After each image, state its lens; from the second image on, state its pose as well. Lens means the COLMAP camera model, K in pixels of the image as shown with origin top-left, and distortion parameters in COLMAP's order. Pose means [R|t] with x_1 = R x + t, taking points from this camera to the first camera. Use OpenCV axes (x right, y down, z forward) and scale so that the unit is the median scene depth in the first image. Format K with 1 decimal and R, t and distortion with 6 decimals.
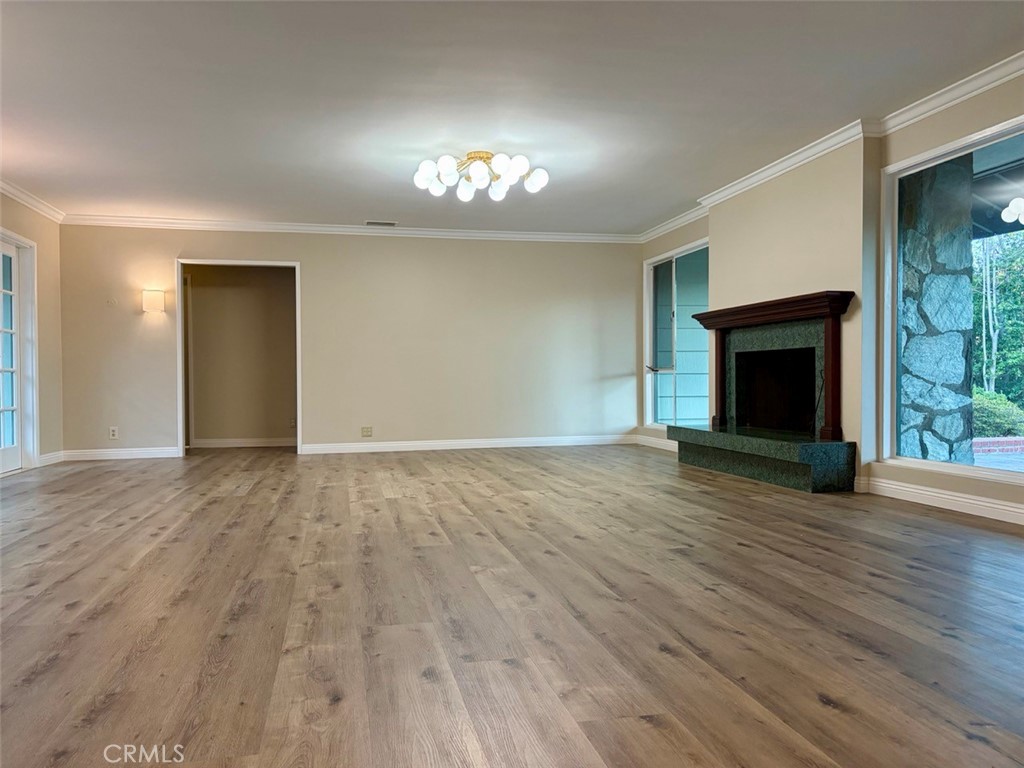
lens RADIAL K [[777.5, 0, 507.1], [0, 777.5, 386.7], [0, 0, 1]] dist [0.056397, -0.058691]
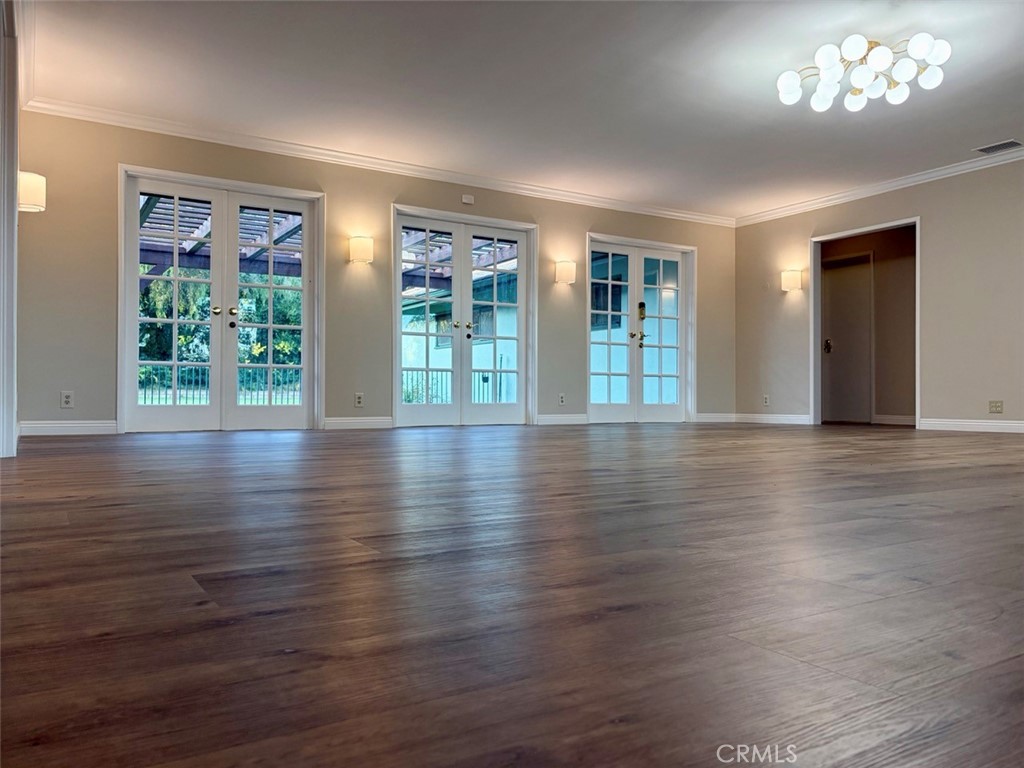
lens RADIAL K [[777.5, 0, 508.3], [0, 777.5, 384.9], [0, 0, 1]] dist [0.056397, -0.058691]
pose [[0.344443, -0.002416, -0.938804, 0.436656], [-0.008823, 0.999944, -0.005811, 0.045811], [0.938766, 0.010284, 0.344402, 0.250661]]
